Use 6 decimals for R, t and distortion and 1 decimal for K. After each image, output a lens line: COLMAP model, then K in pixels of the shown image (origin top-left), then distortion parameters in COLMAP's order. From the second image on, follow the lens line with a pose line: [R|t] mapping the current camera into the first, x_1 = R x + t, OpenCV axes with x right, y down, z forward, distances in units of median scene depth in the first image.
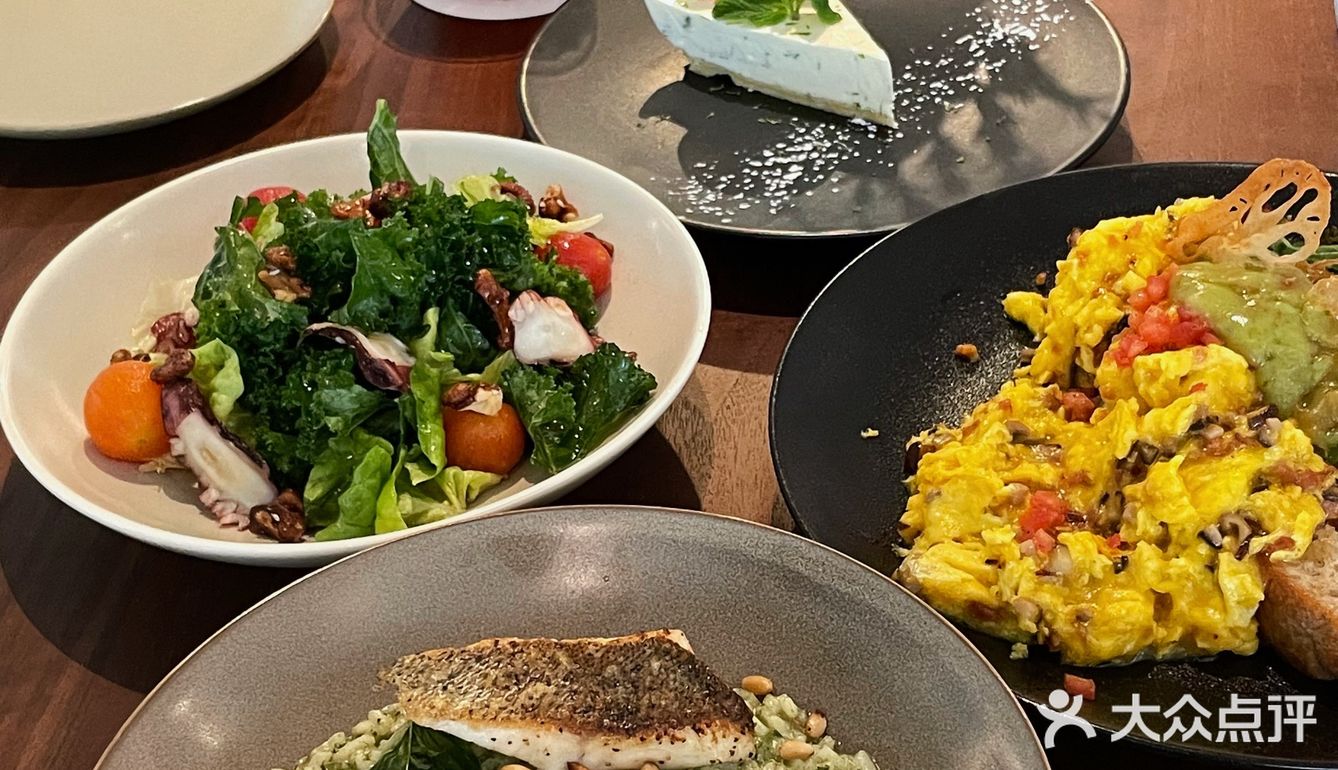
lens RADIAL K [[2291.9, 0, 708.7], [0, 2291.9, 383.2], [0, 0, 1]] dist [0.130746, -0.151762]
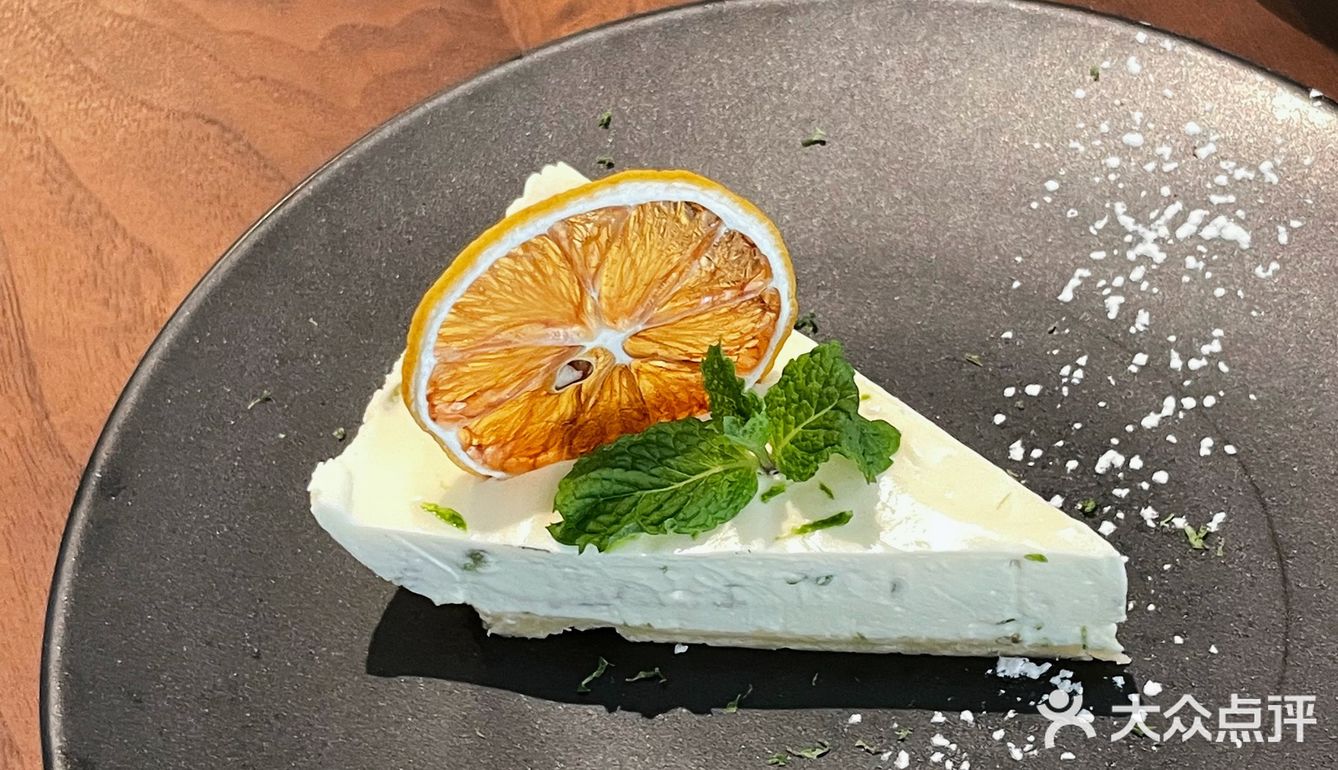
lens RADIAL K [[2291.9, 0, 708.7], [0, 2291.9, 383.2], [0, 0, 1]] dist [0.130746, -0.151762]
pose [[0.888712, -0.364971, 0.277465, -0.087705], [0.291810, 0.917088, 0.271656, -0.358198], [-0.353606, -0.160457, 0.921529, 0.886546]]
